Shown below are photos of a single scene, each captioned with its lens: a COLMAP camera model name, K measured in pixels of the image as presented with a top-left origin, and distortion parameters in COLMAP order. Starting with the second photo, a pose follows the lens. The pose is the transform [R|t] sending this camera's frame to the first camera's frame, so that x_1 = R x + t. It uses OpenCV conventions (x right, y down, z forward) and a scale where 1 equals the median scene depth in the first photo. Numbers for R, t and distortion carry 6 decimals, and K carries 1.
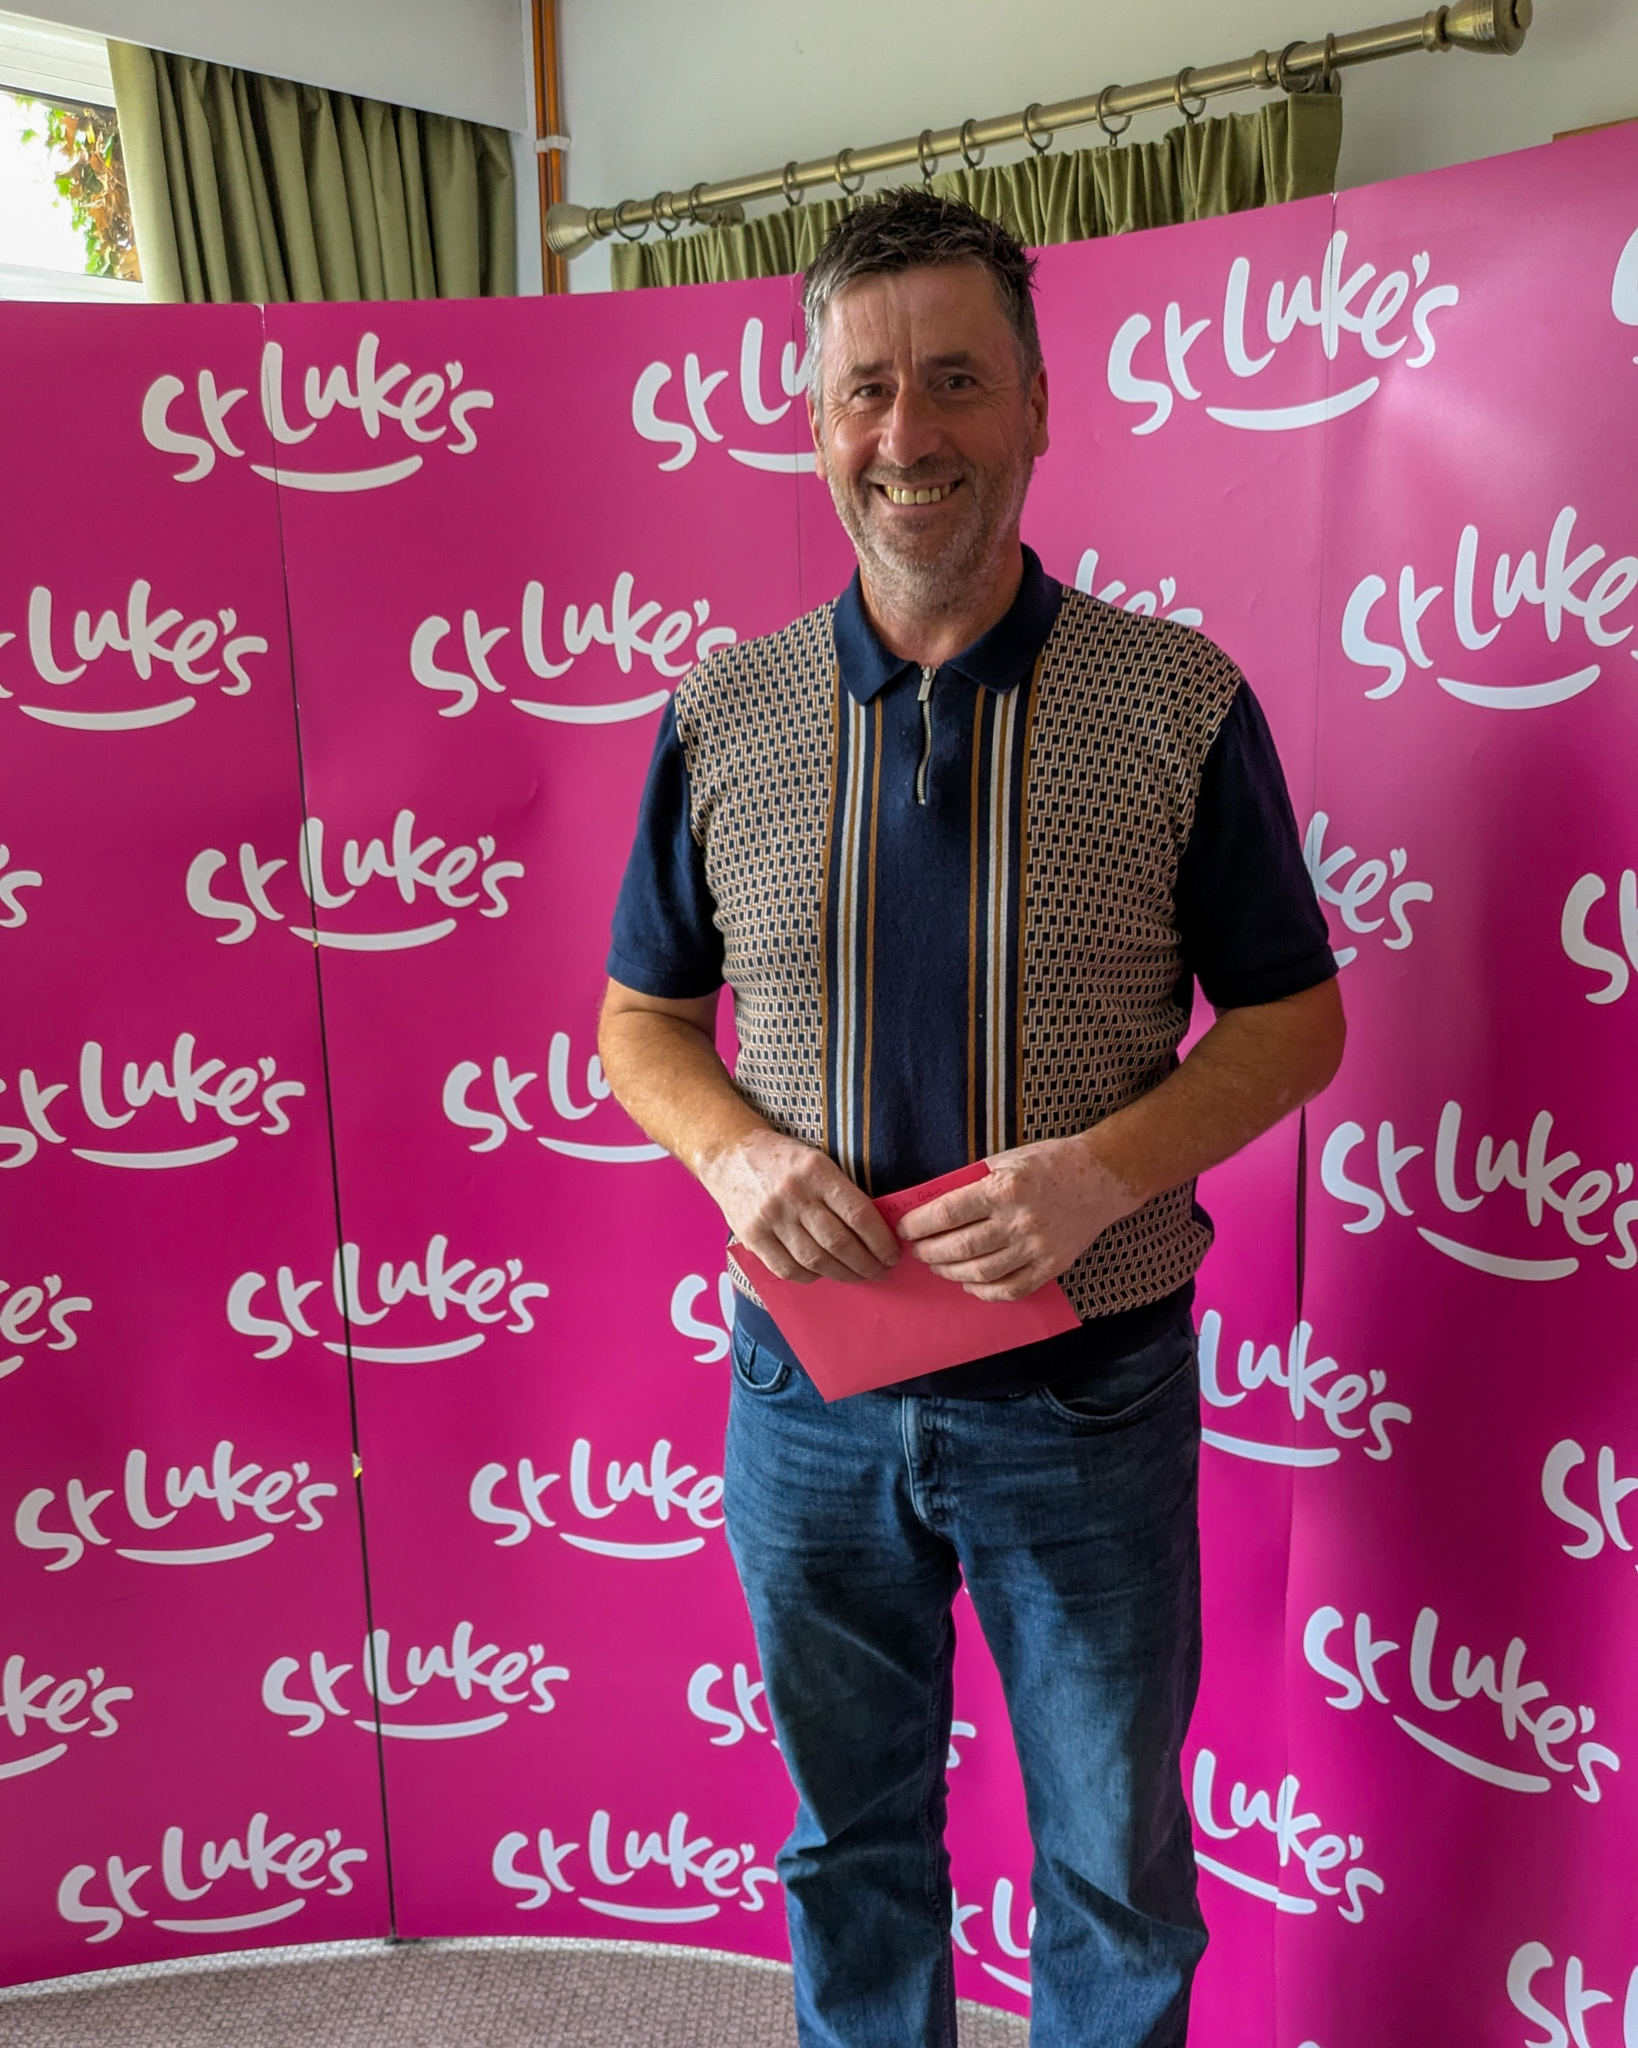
lens RADIAL K [[2124.1, 0, 842.5], [0, 2124.1, 1227.8], [0, 0, 1]] dist [0.073471, -0.110155]
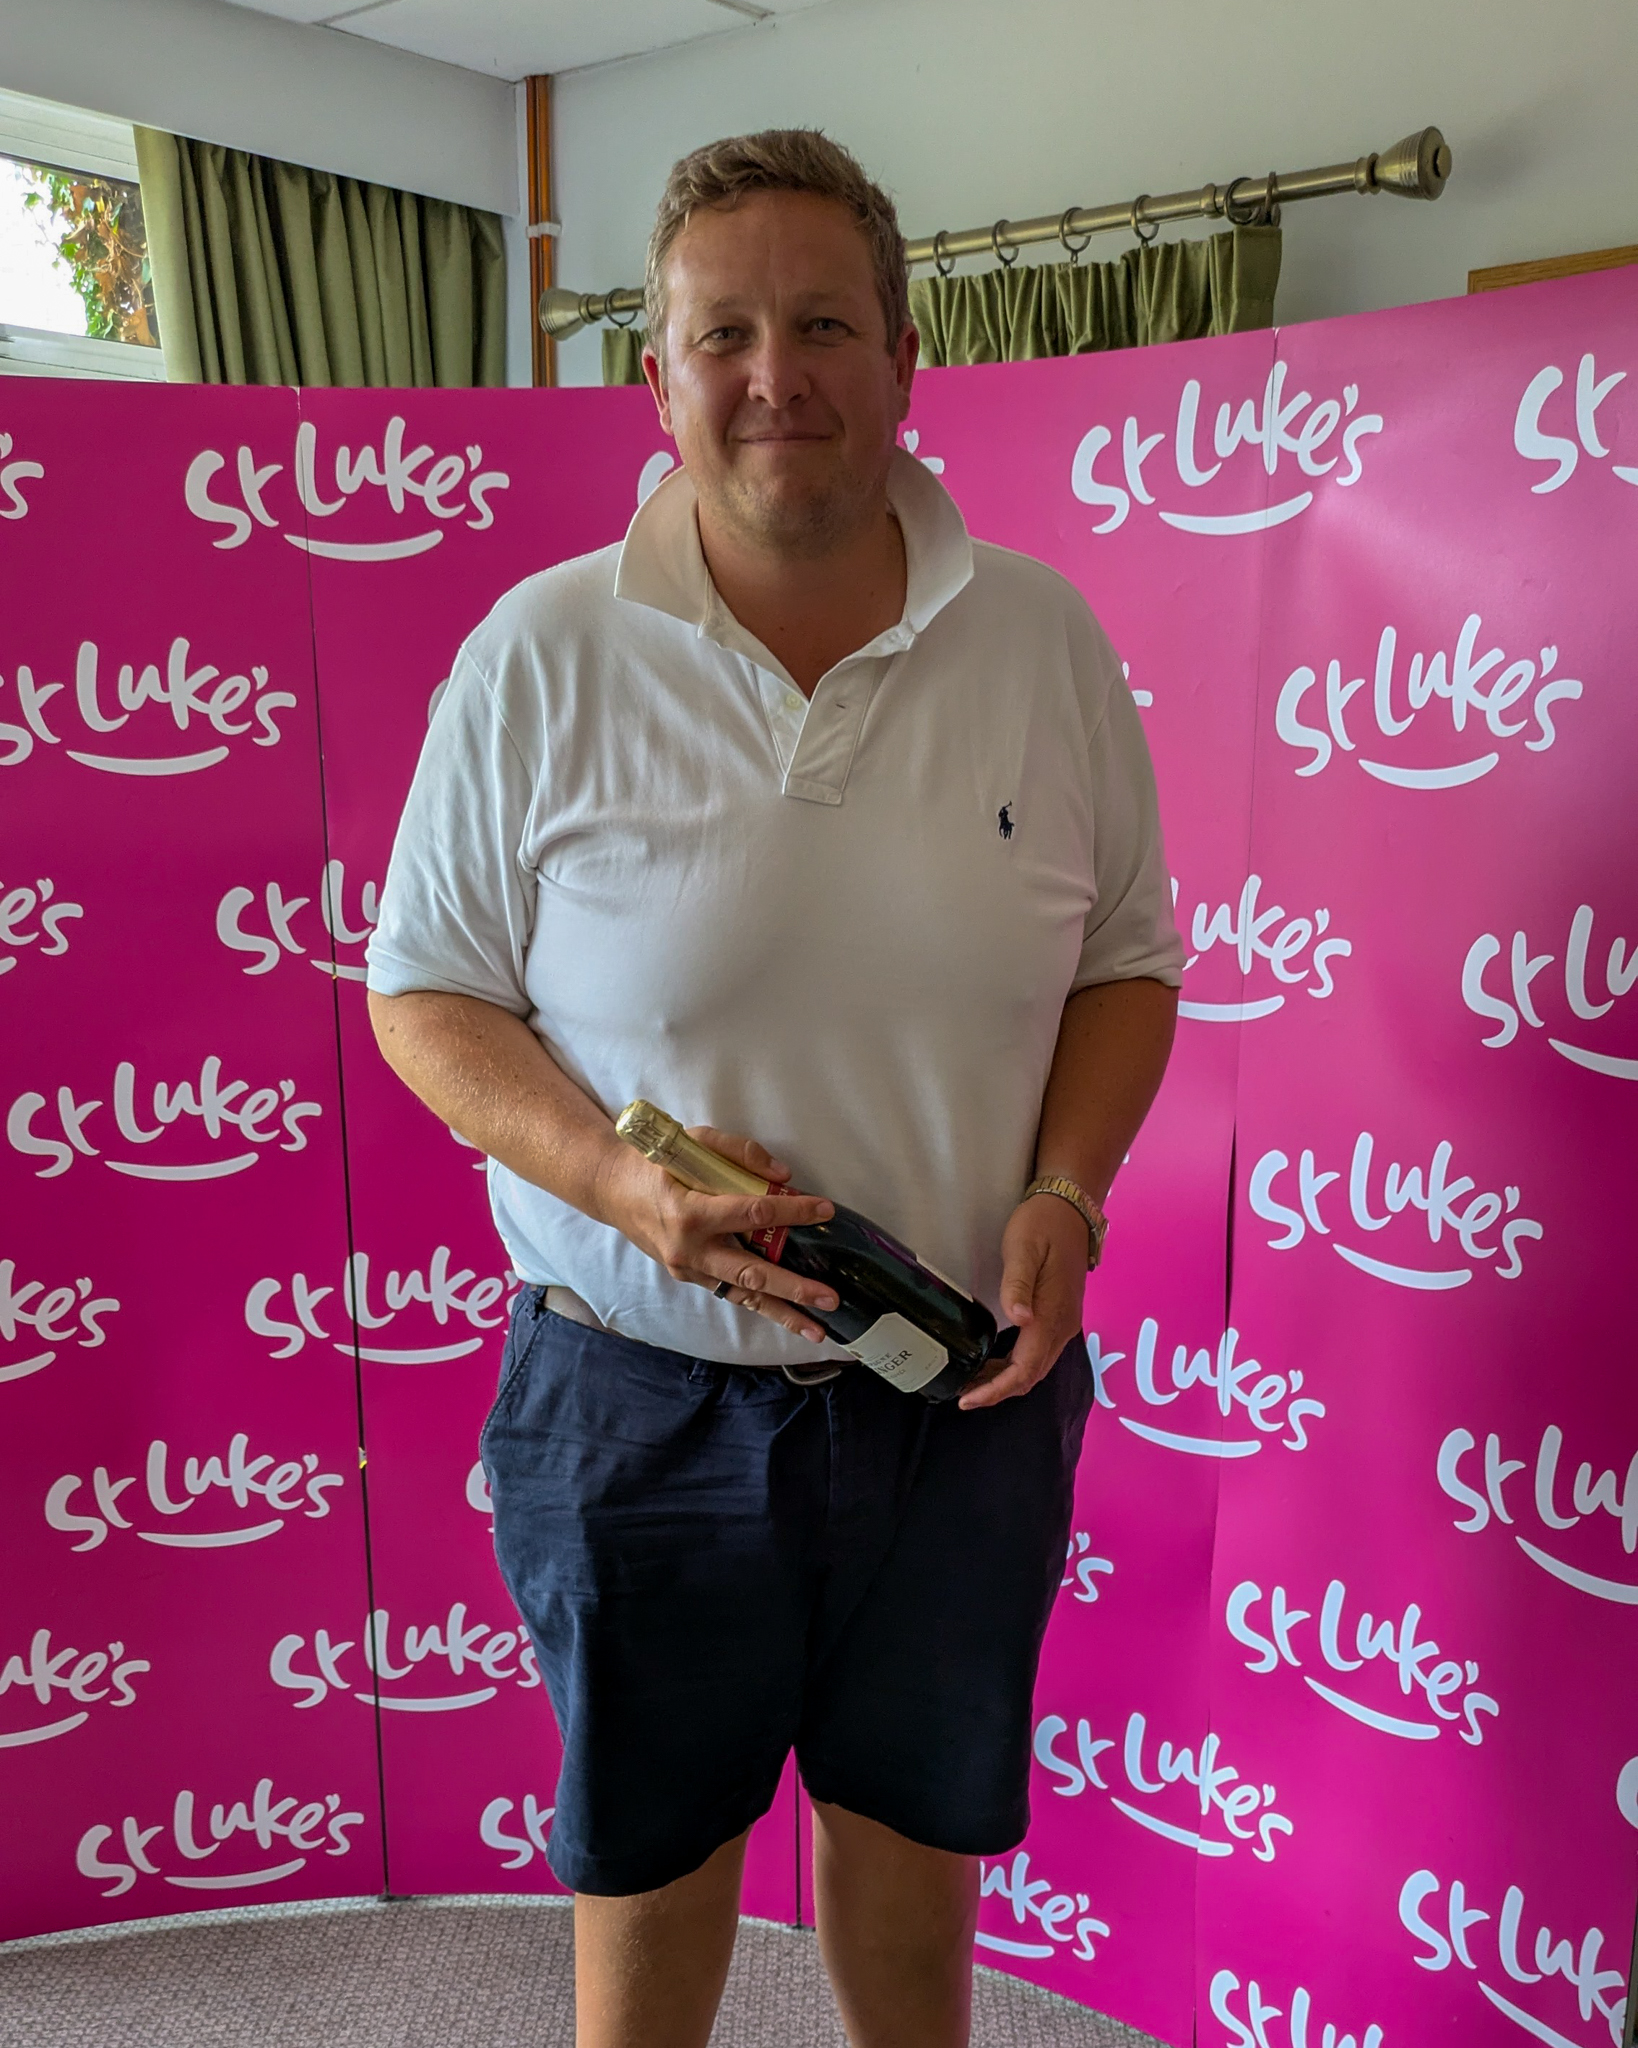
lens RADIAL K [[2102.3, 0, 843.1], [0, 2102.3, 1299.5], [0, 0, 1]] dist [0.078930, -0.116652]
pose [[0.999160, 0.012690, 0.038962, -0.026914], [-0.013171, 0.999840, 0.012112, 0.015151], [-0.038802, -0.012615, 0.999167, -0.087790]]
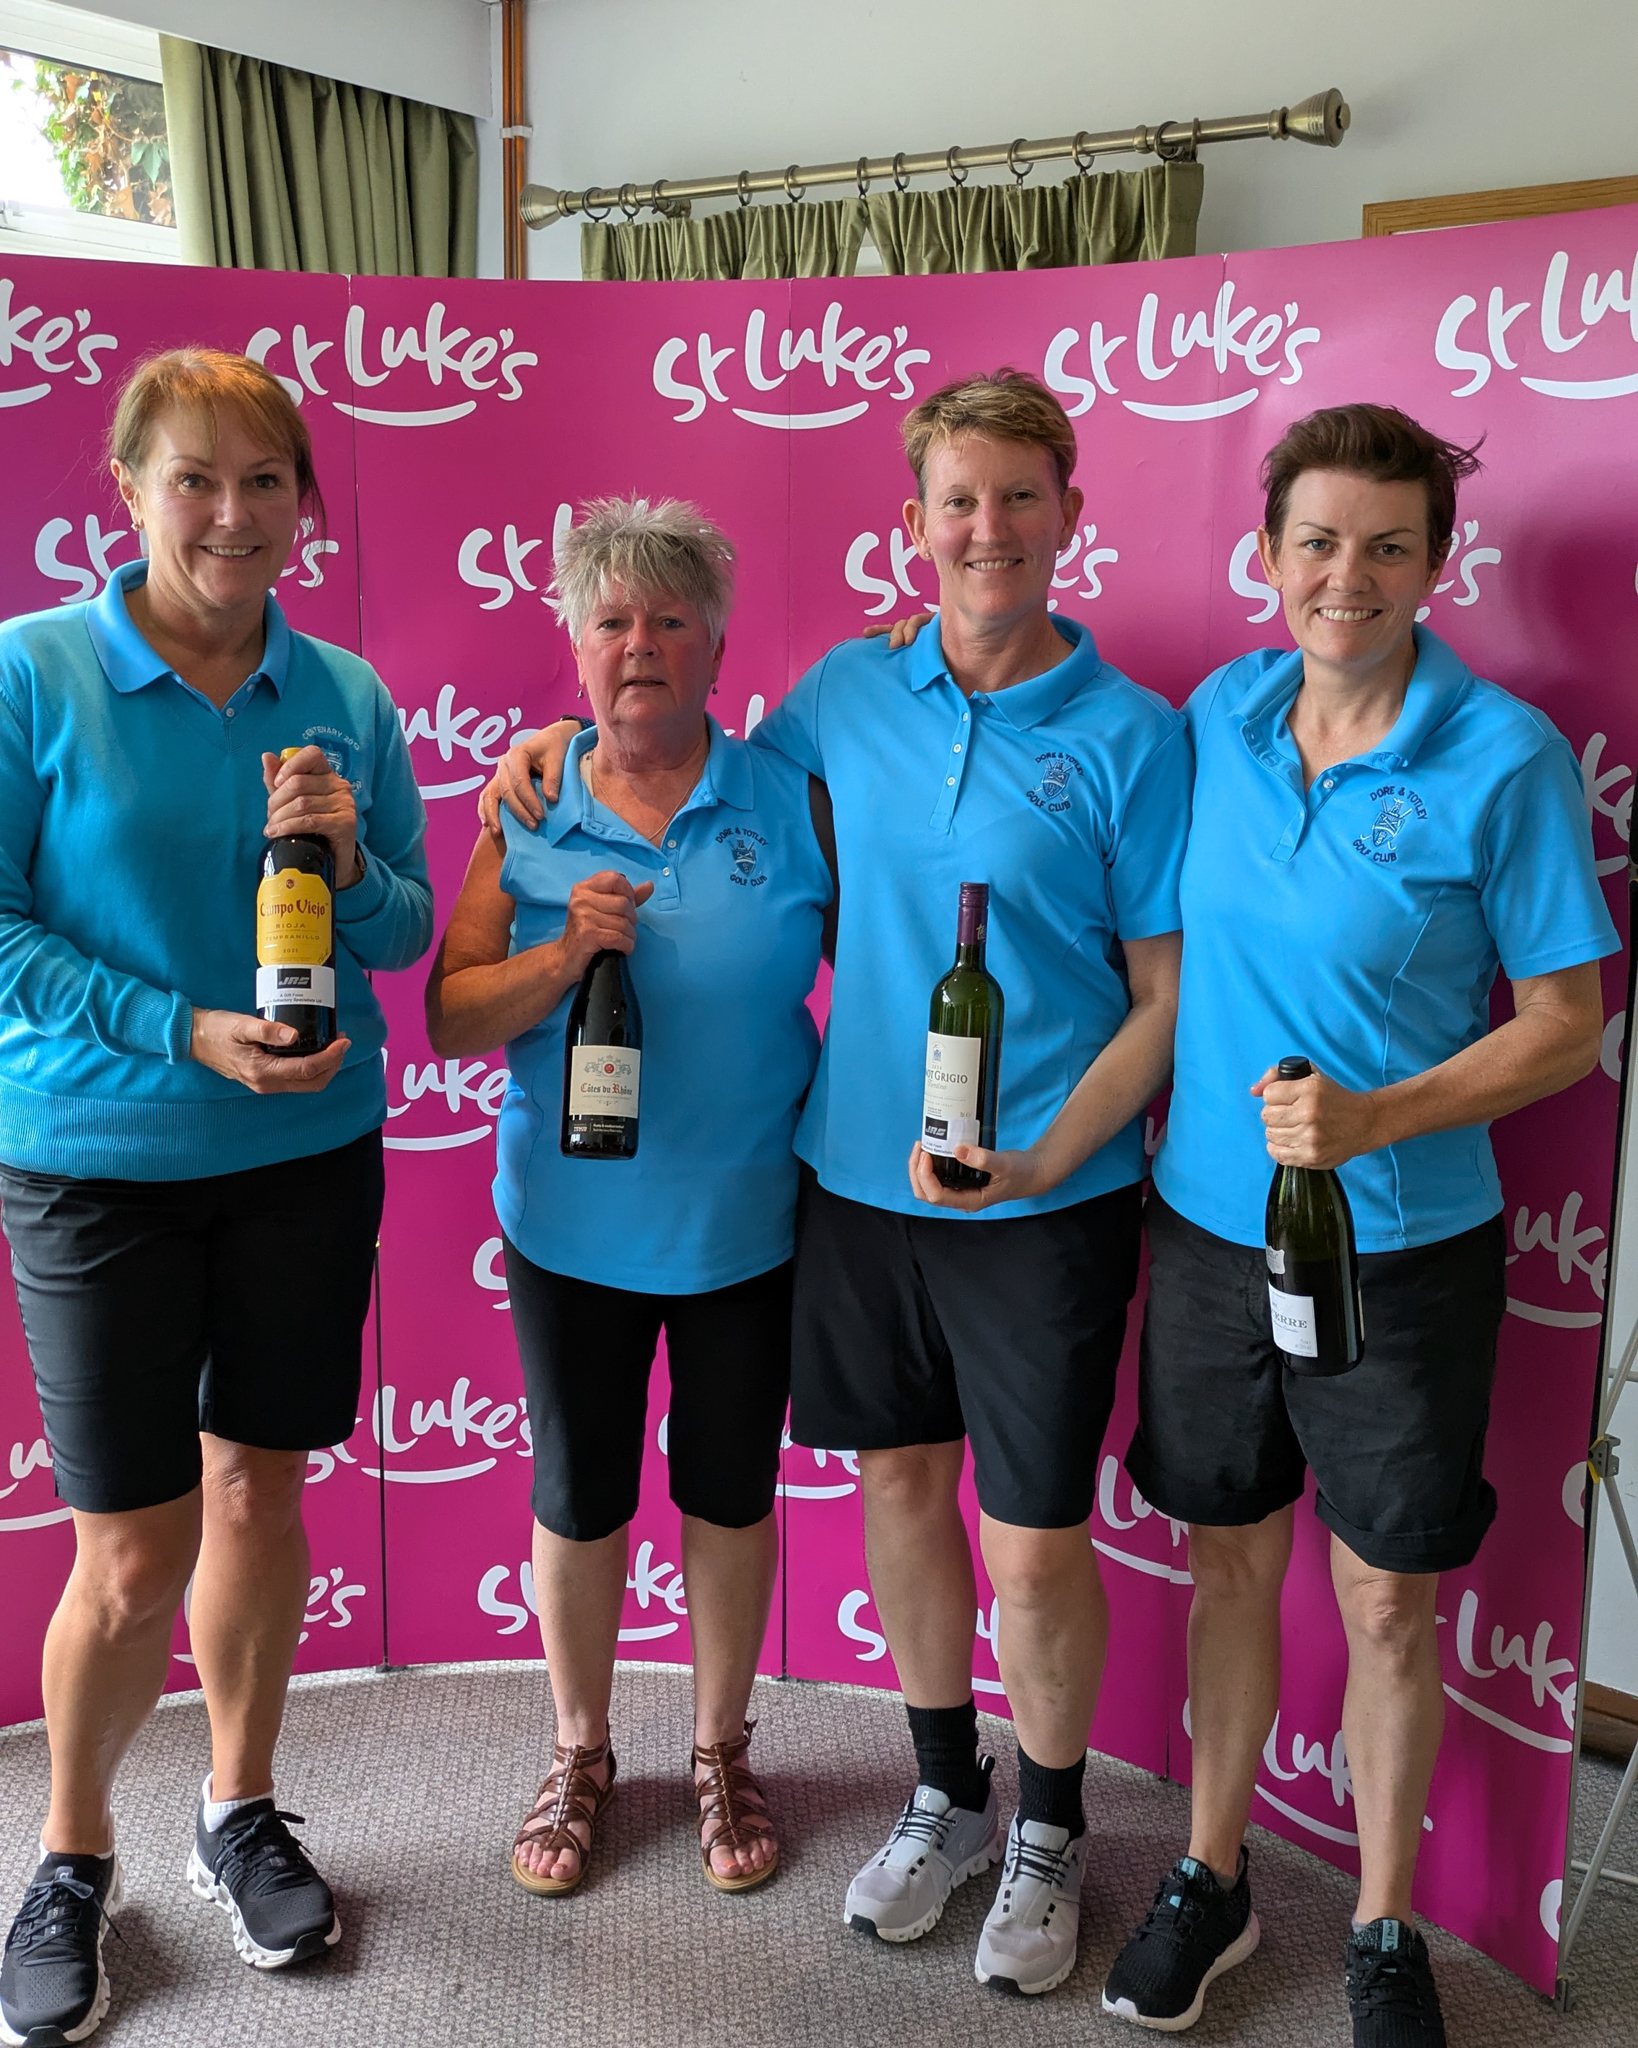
lens RADIAL K [[2071.9, 0, 861.1], [0, 2071.9, 946.4], [0, 0, 1]] dist [0.054702, -0.058686]
pose [[0.991055, 0.008455, 0.133185, -0.123521], [0.000927, 0.997530, -0.070229, 0.032698], [-0.133450, 0.069724, 0.988600, -0.172060]]
